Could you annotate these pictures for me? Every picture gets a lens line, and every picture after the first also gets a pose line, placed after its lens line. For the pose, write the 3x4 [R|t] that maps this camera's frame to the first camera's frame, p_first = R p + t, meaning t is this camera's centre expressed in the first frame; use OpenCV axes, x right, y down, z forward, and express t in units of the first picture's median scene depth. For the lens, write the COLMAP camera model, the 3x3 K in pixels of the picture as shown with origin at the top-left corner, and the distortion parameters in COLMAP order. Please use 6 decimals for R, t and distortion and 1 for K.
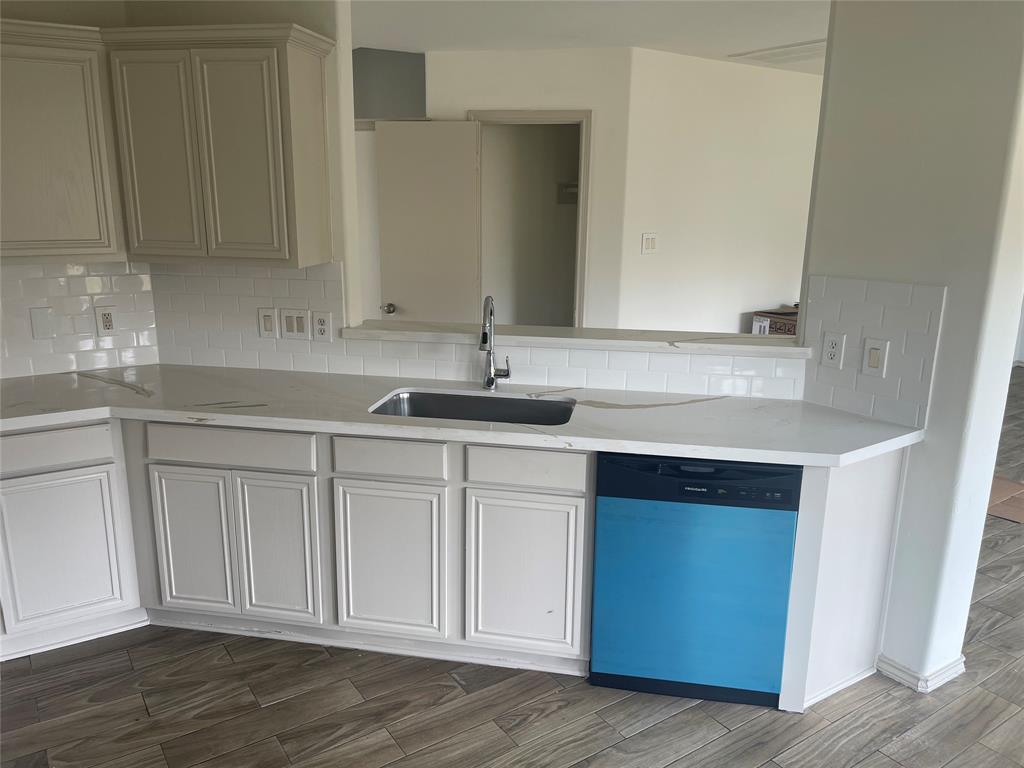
lens RADIAL K [[785.6, 0, 511.4], [0, 785.6, 381.7], [0, 0, 1]] dist [0.048387, -0.027051]
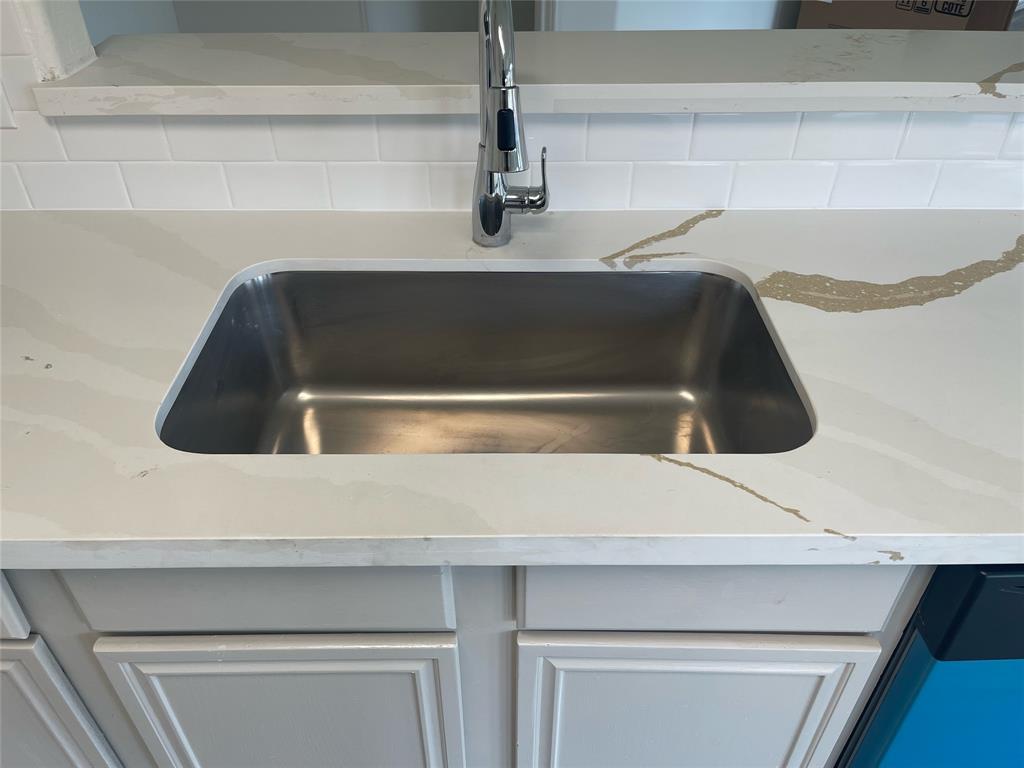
lens RADIAL K [[792.2, 0, 513.2], [0, 792.2, 384.1], [0, 0, 1]] dist [0.014143, 0.002719]
pose [[0.982257, -0.117790, 0.145937, -0.089546], [0.044812, 0.903025, 0.427245, -0.099139], [-0.182110, -0.413125, 0.892280, 0.705294]]
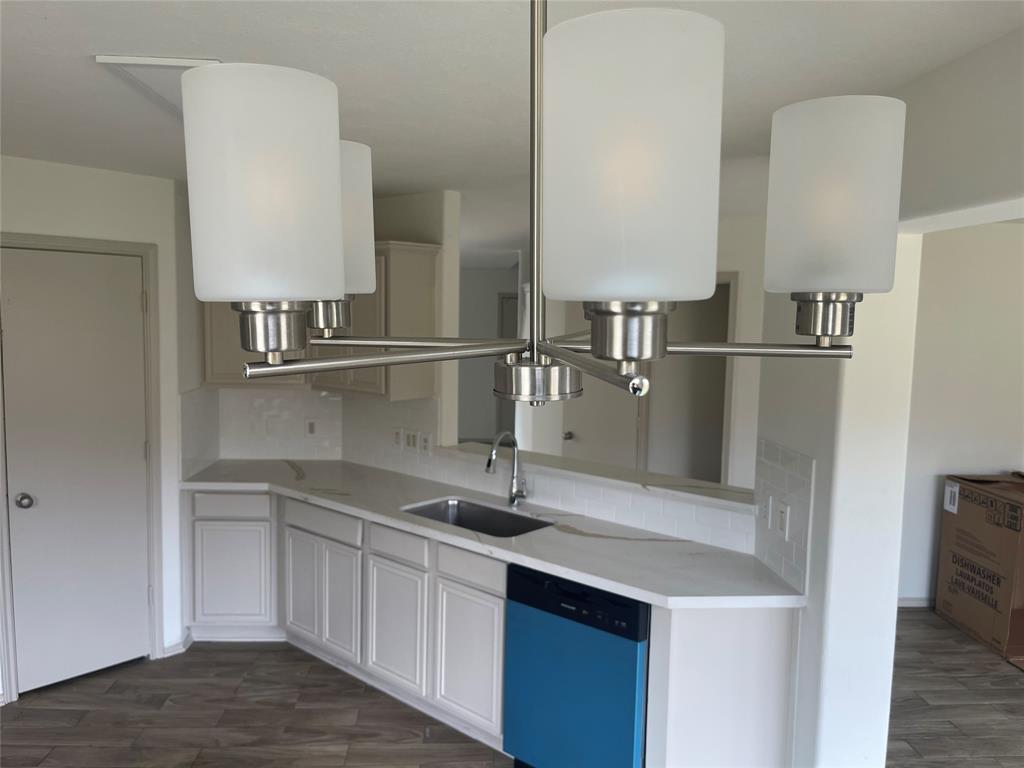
lens RADIAL K [[785.6, 0, 512.3], [0, 785.6, 387.0], [0, 0, 1]] dist [0.048387, -0.027051]
pose [[0.861183, 0.054196, -0.505398, 0.656185], [-0.128188, 0.985318, -0.112770, -0.039921], [0.491866, 0.161902, 0.855486, -0.100483]]
